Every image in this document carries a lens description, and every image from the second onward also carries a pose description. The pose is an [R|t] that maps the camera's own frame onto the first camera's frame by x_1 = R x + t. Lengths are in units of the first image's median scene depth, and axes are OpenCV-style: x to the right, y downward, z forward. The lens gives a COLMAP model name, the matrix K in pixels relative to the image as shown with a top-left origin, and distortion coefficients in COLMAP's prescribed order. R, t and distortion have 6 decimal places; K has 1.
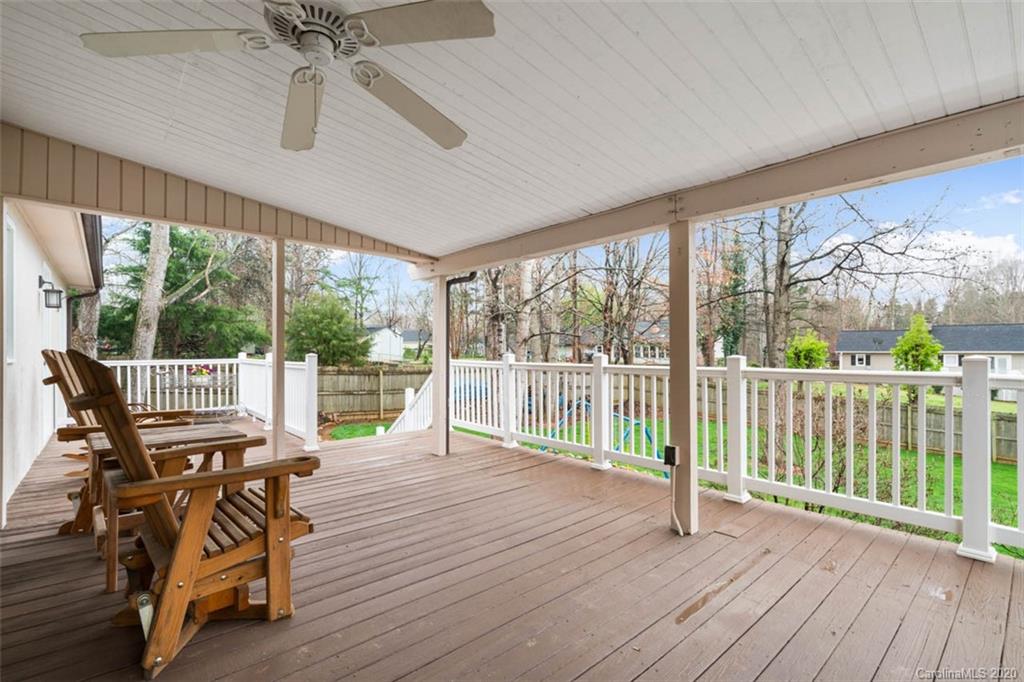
lens RADIAL K [[478.4, 0, 508.7], [0, 478.4, 345.7], [0, 0, 1]] dist [-0.004431, 0.003706]
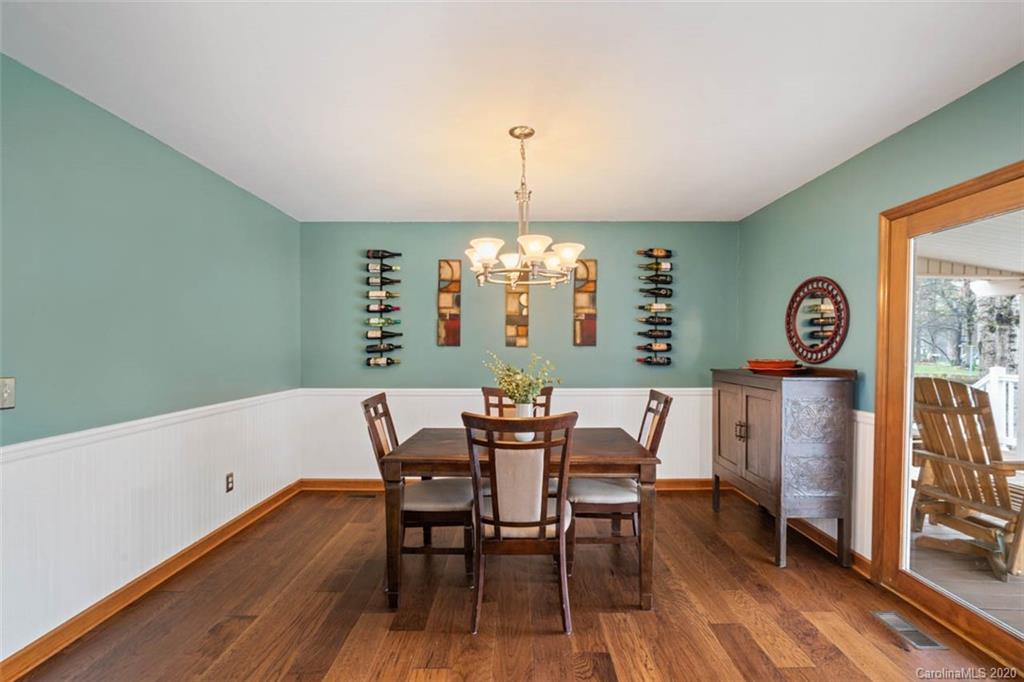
lens RADIAL K [[478.4, 0, 506.5], [0, 478.4, 350.5], [0, 0, 1]] dist [-0.004431, 0.003706]
pose [[0.751447, 0.010531, -0.659710, -0.316688], [-0.002555, 0.999912, 0.013051, -0.038784], [0.659789, -0.008122, 0.751407, -0.443618]]
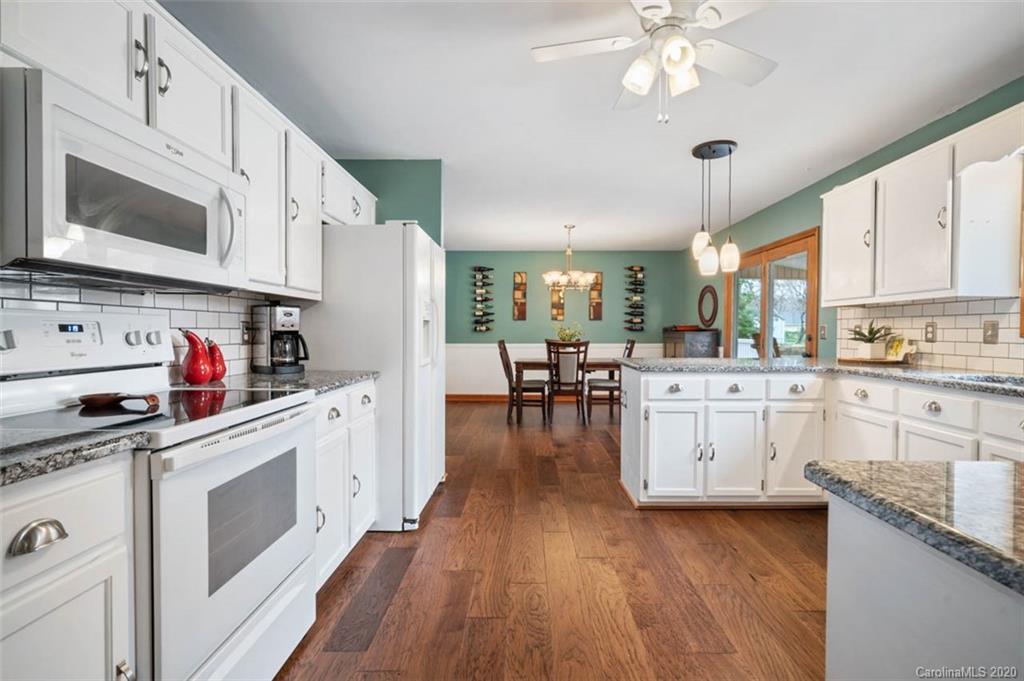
lens RADIAL K [[478.4, 0, 520.7], [0, 478.4, 335.9], [0, 0, 1]] dist [-0.004431, 0.003706]
pose [[0.747231, 0.011877, -0.664459, 0.078747], [-0.003459, 0.999896, 0.013983, -0.005168], [0.664556, -0.008150, 0.747194, -1.035067]]
